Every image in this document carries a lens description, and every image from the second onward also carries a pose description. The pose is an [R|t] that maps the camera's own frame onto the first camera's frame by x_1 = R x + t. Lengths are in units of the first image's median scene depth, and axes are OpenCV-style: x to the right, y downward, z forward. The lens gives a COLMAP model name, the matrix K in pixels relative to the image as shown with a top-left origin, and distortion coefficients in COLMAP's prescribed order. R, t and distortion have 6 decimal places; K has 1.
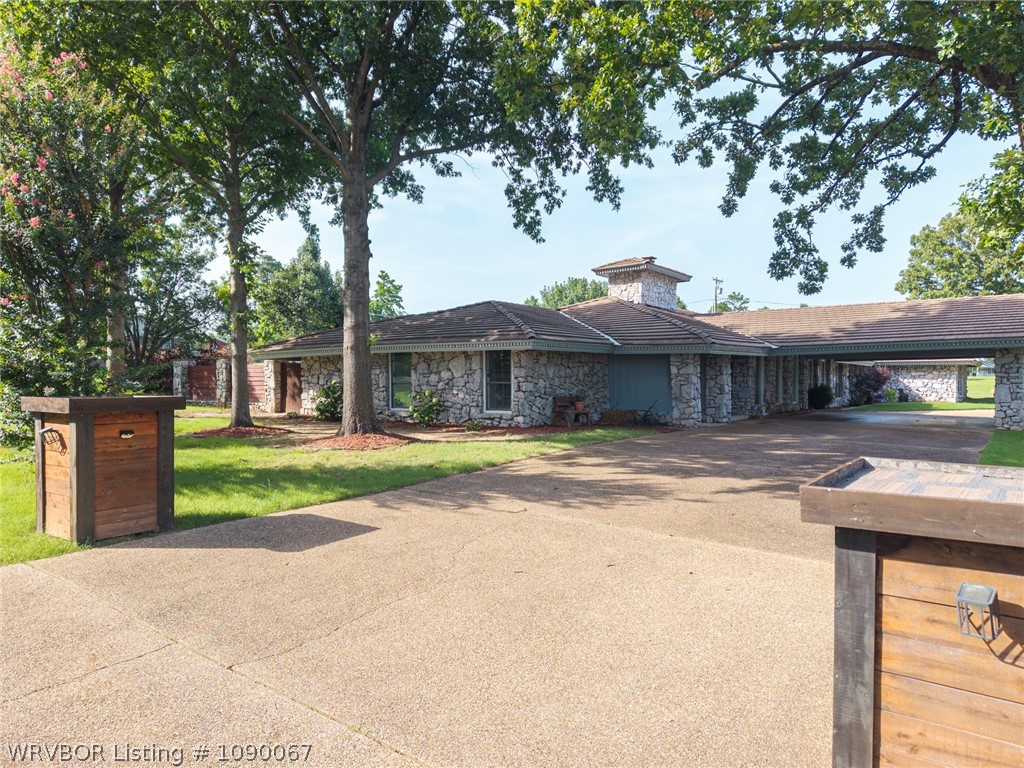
lens RADIAL K [[703.3, 0, 512.8], [0, 703.3, 384.4], [0, 0, 1]] dist [0.009133, 0.001928]
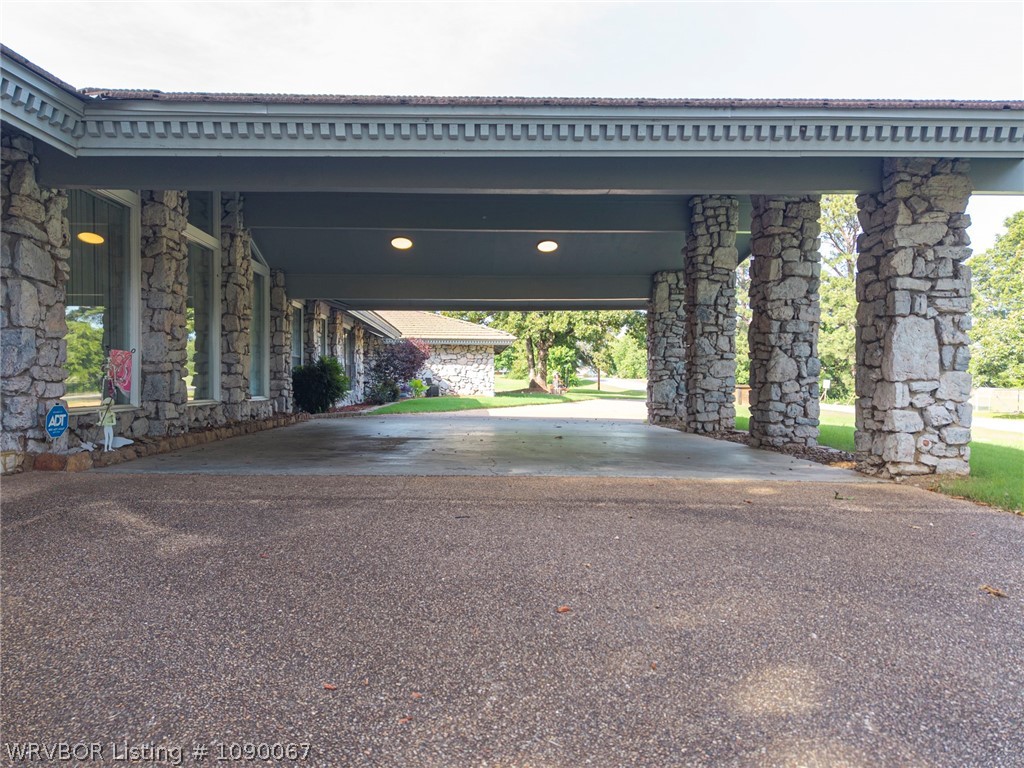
lens RADIAL K [[703.3, 0, 512.3], [0, 703.3, 384.1], [0, 0, 1]] dist [0.009133, 0.001928]
pose [[0.775362, -0.002007, 0.631514, 0.251676], [0.003406, 0.999994, -0.001004, 0.018082], [-0.631508, 0.002929, 0.775364, 0.581264]]
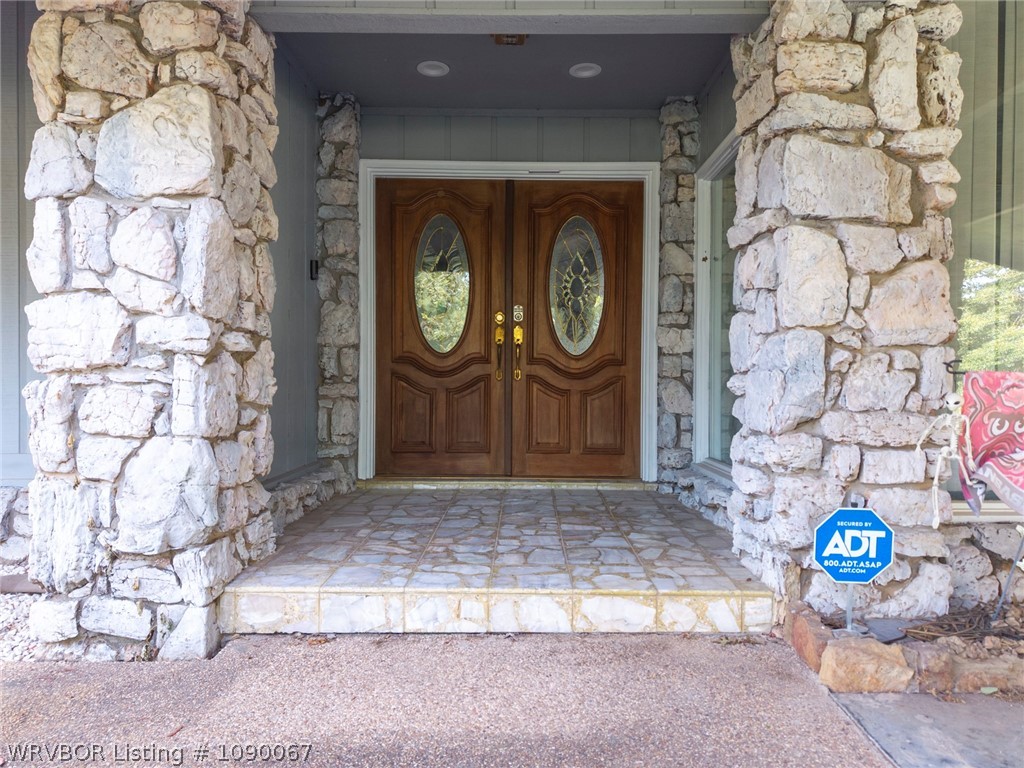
lens RADIAL K [[703.3, 0, 512.3], [0, 703.3, 388.7], [0, 0, 1]] dist [0.009133, 0.001928]
pose [[0.600139, 0.013571, -0.799781, 0.319191], [-0.008432, 0.999908, 0.010640, 0.008906], [0.799851, 0.000358, 0.600198, 0.731723]]
